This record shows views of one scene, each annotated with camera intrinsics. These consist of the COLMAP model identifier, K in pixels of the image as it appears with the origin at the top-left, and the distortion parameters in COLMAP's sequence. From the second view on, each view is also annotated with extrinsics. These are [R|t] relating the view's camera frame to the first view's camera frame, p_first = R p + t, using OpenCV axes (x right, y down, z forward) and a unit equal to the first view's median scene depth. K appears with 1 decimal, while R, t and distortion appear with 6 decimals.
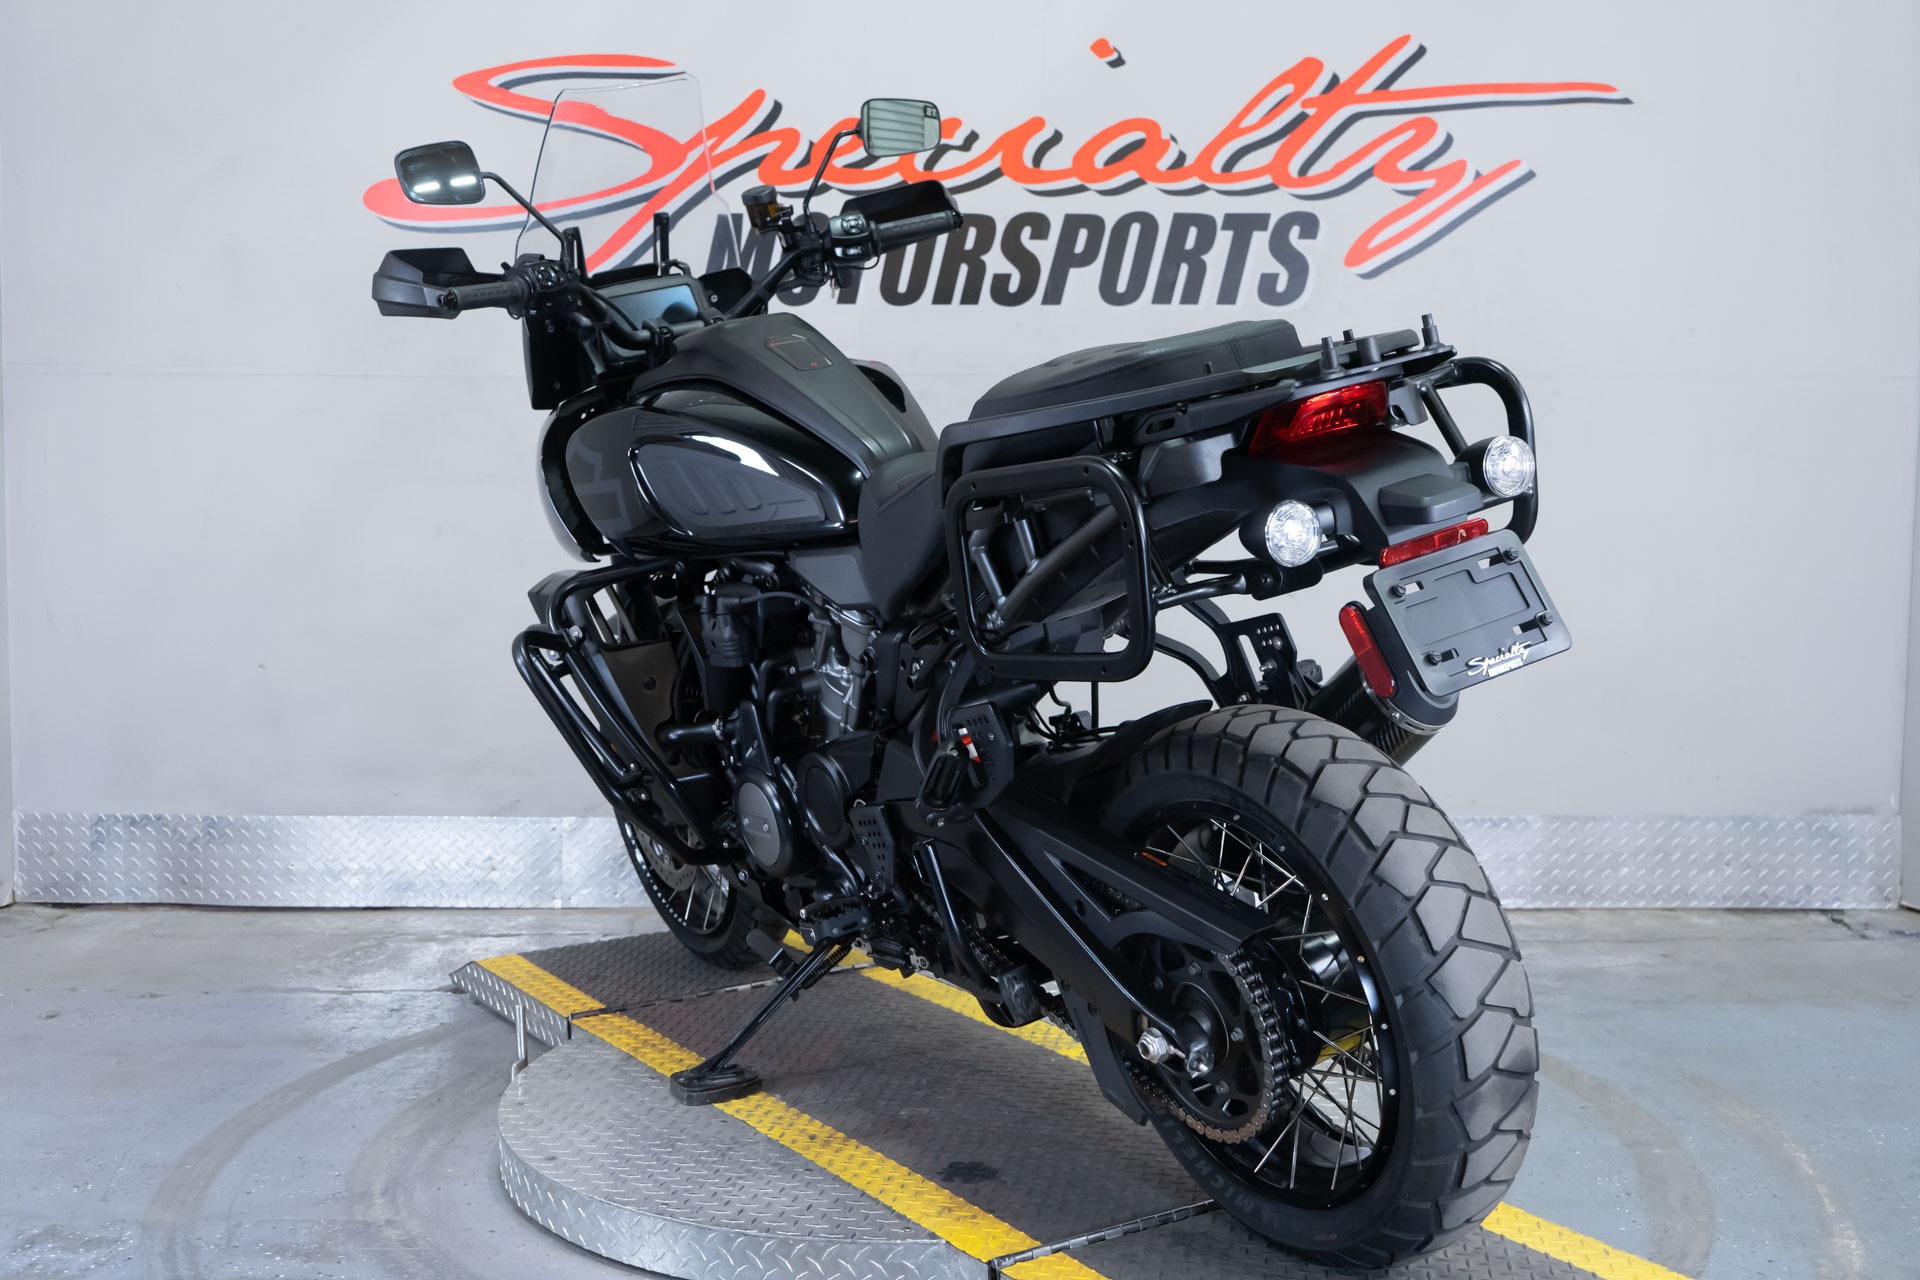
lens RADIAL K [[2011.4, 0, 960.0], [0, 2011.4, 640.0], [0, 0, 1]] dist [0.002348, 0.017776]
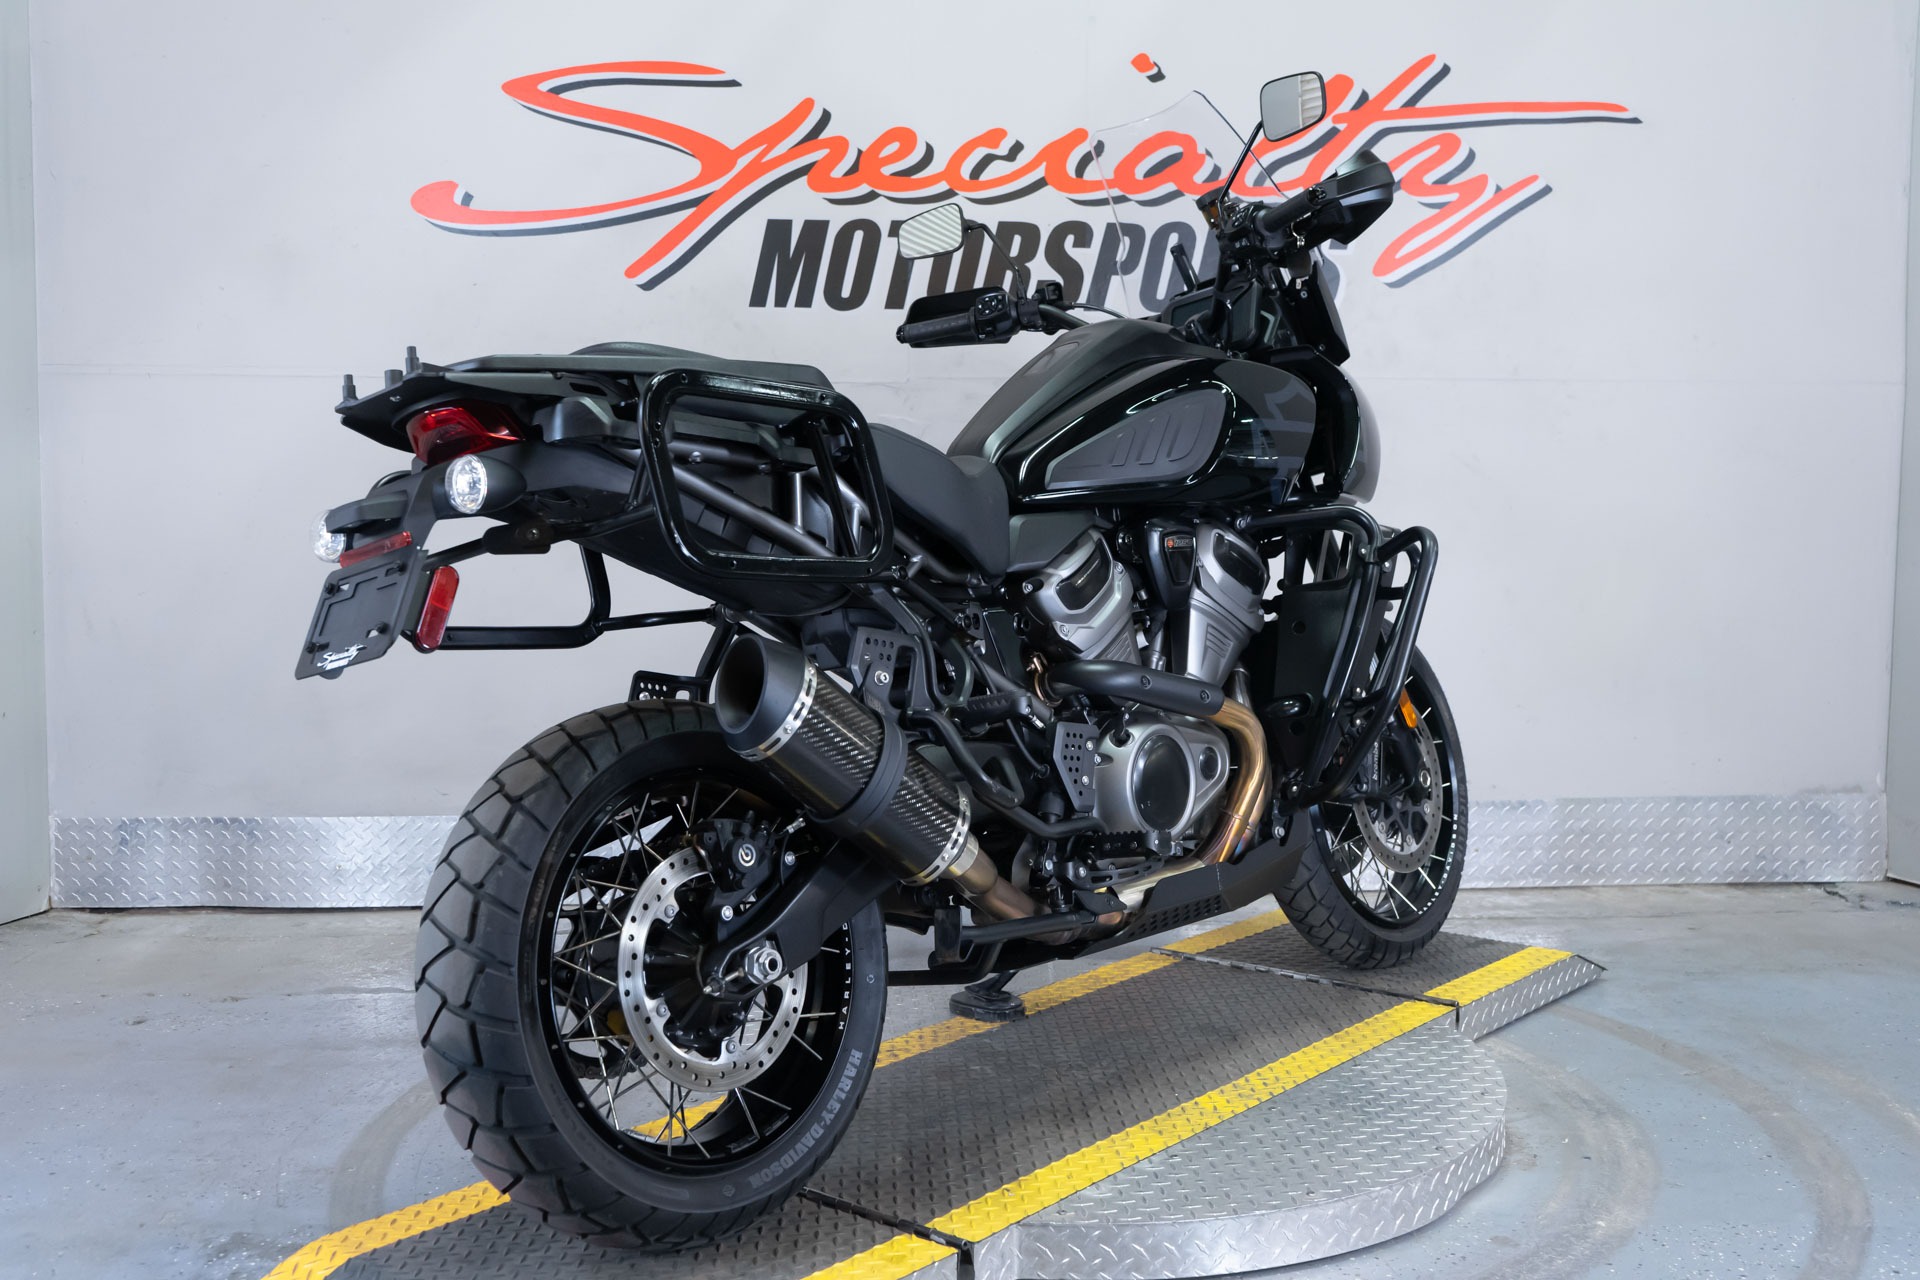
lens RADIAL K [[1936.1, 0, 960.0], [0, 1936.1, 640.0], [0, 0, 1]] dist [0.009460, -0.007681]
pose [[0.996828, -0.007897, 0.079189, -0.103367], [0.007802, 0.999968, 0.001512, 0.000347], [-0.079199, -0.000889, 0.996858, 0.014107]]
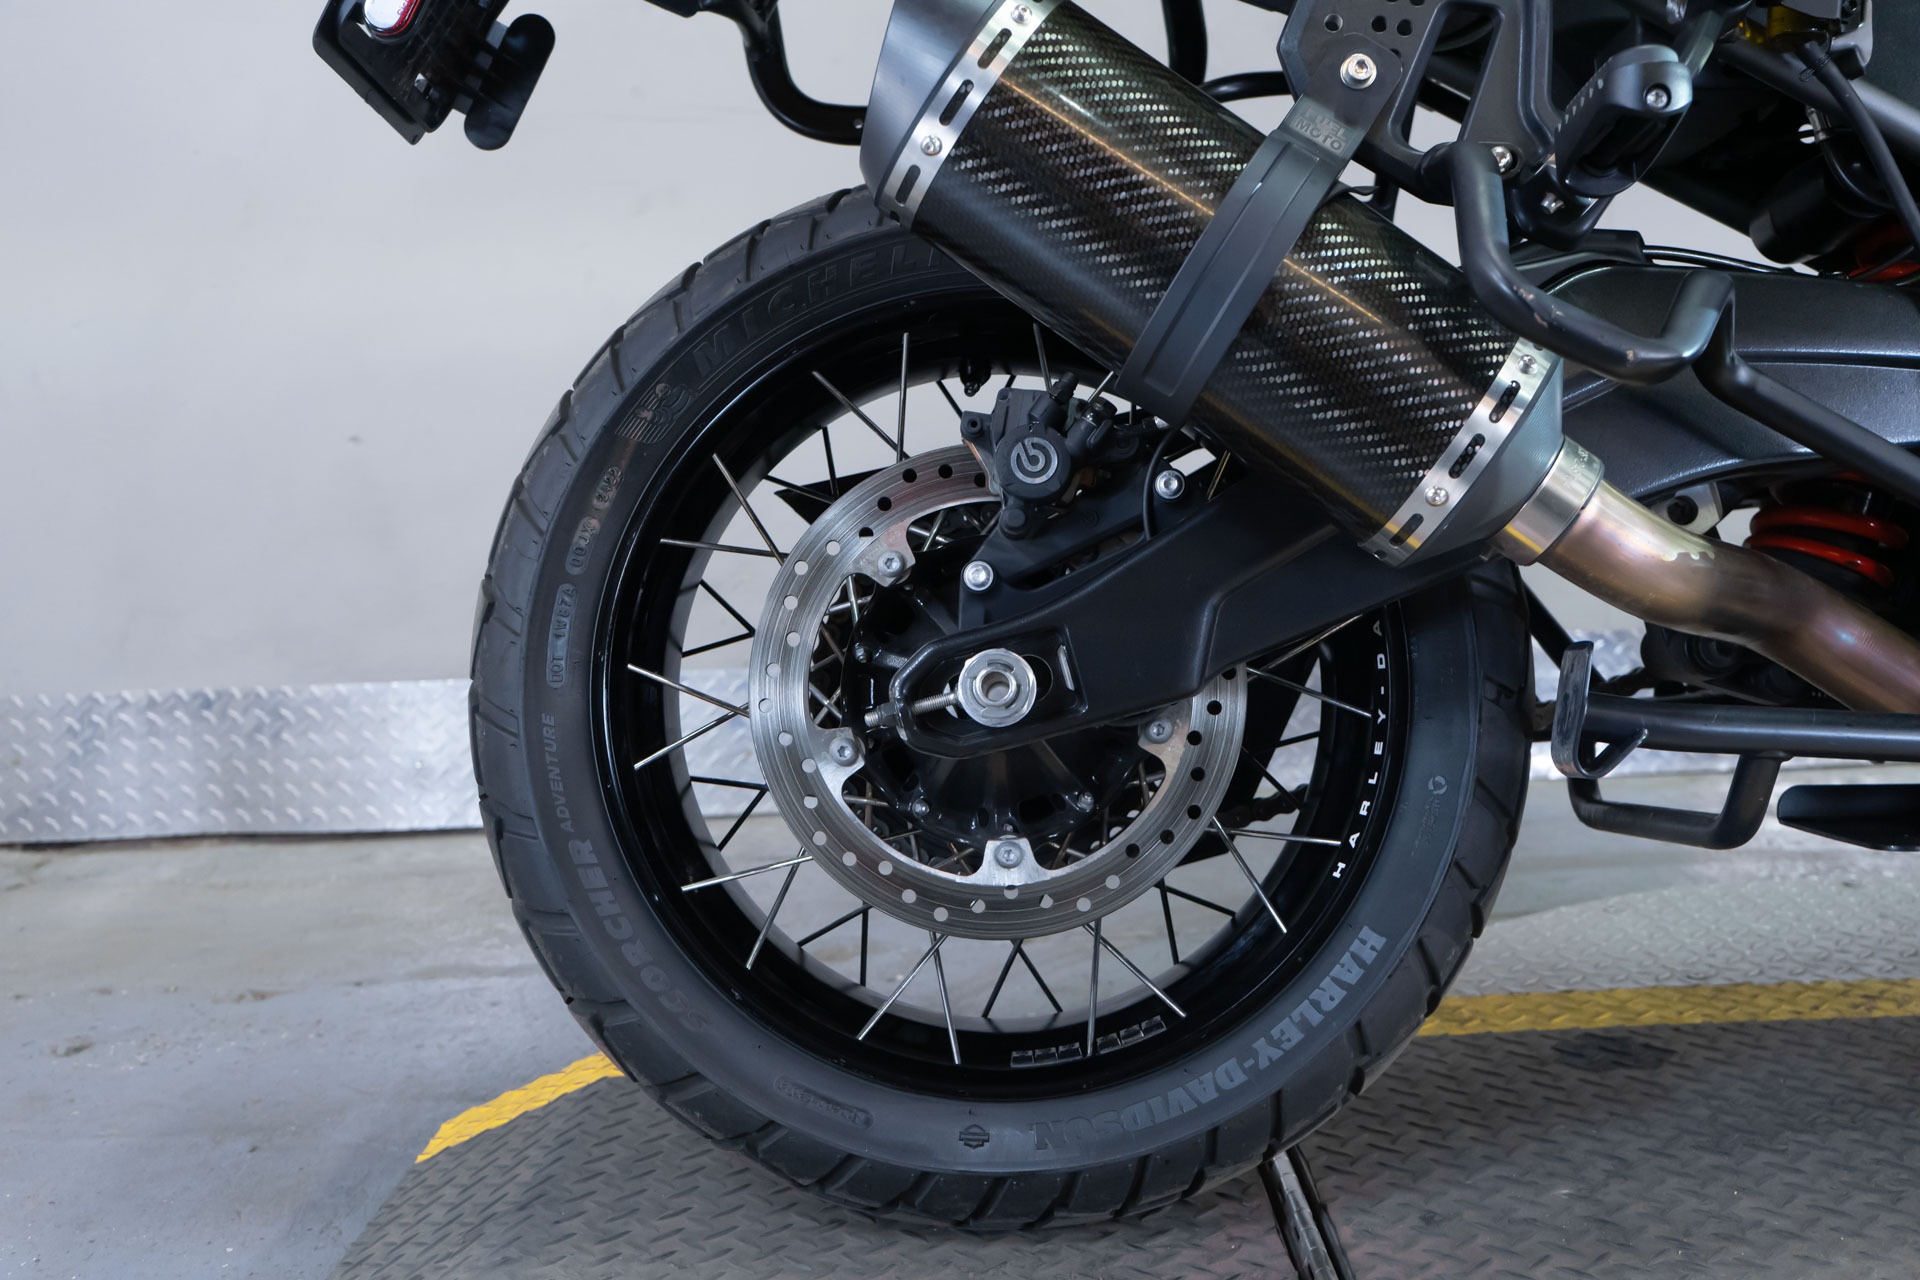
lens RADIAL K [[1932.6, 0, 960.0], [0, 1932.6, 640.0], [0, 0, 1]] dist [-0.070620, 0.206694]
pose [[0.996401, -0.042633, 0.073268, -0.217375], [0.039919, 0.998476, 0.038110, 0.061106], [-0.074781, -0.035048, 0.996584, 0.418332]]
